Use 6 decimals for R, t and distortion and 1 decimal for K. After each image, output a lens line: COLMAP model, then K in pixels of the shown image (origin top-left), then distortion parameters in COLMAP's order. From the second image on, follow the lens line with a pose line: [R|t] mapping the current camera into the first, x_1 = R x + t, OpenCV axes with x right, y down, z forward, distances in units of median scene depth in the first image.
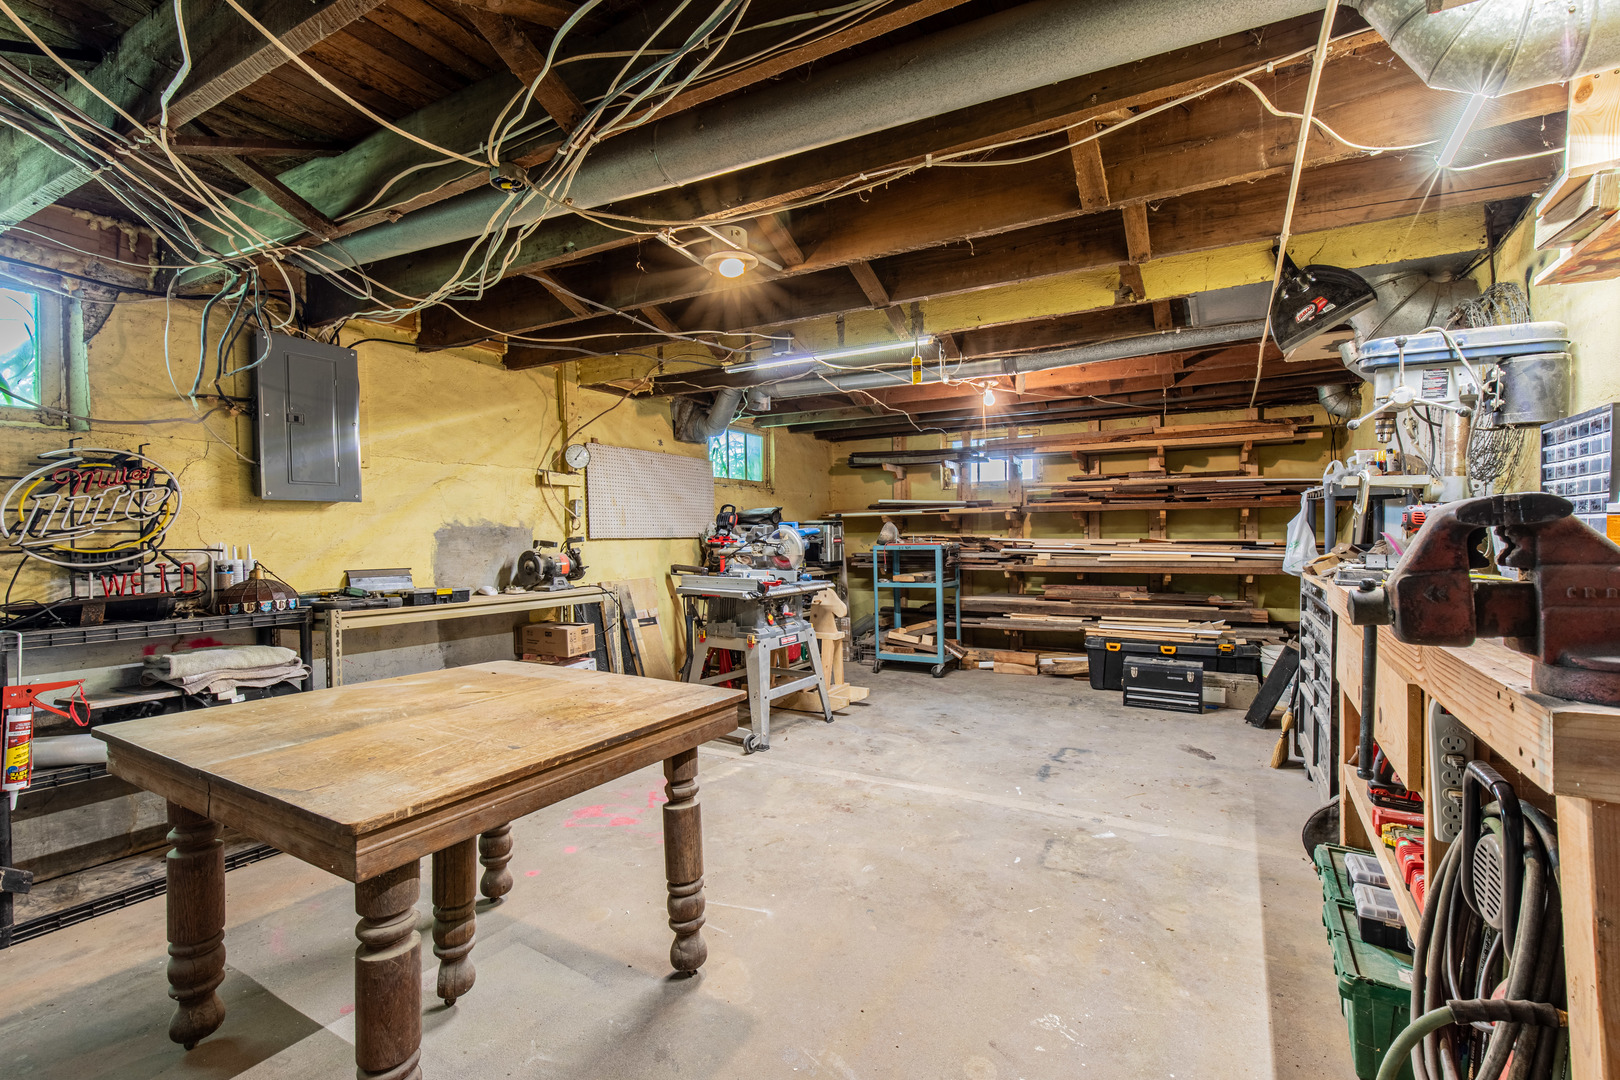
lens RADIAL K [[725.7, 0, 811.2], [0, 725.7, 540.7], [0, 0, 1]] dist [0.004824, -0.000081]
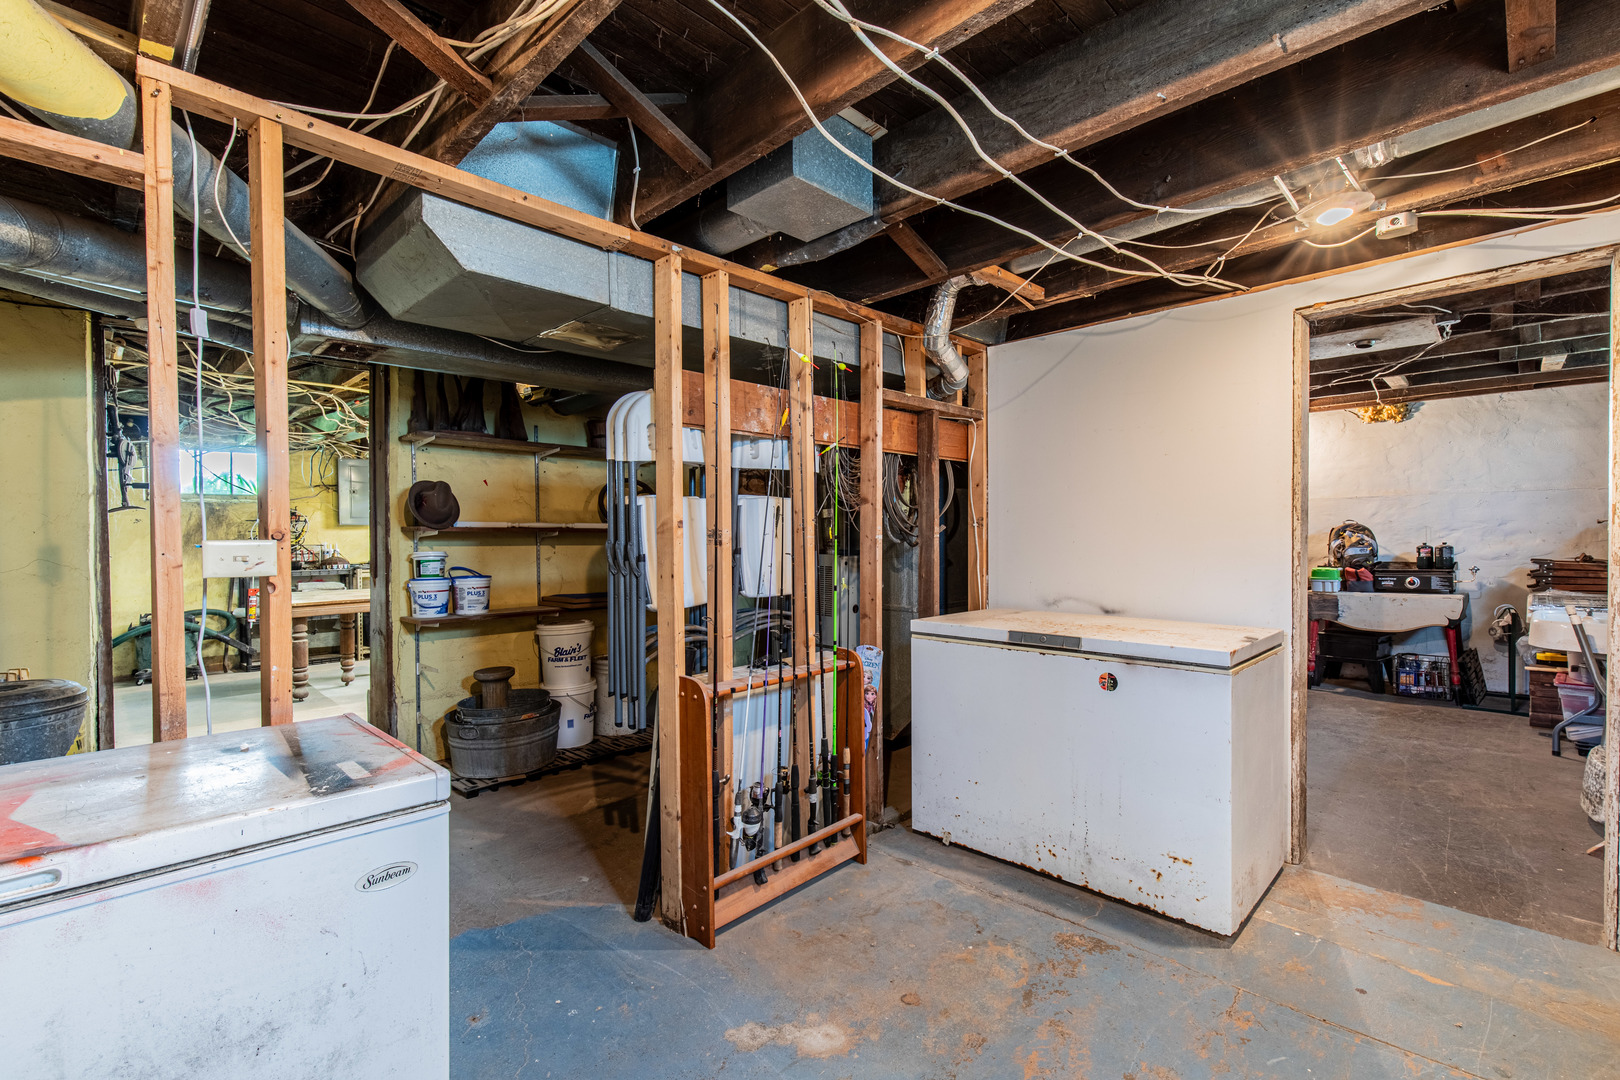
lens RADIAL K [[725.7, 0, 810.4], [0, 725.7, 540.6], [0, 0, 1]] dist [0.004824, -0.000081]
pose [[0.967057, 0.001372, -0.254555, 1.508693], [-0.001357, 0.999999, 0.000233, -0.006860], [0.254555, 0.000120, 0.967058, -1.049312]]
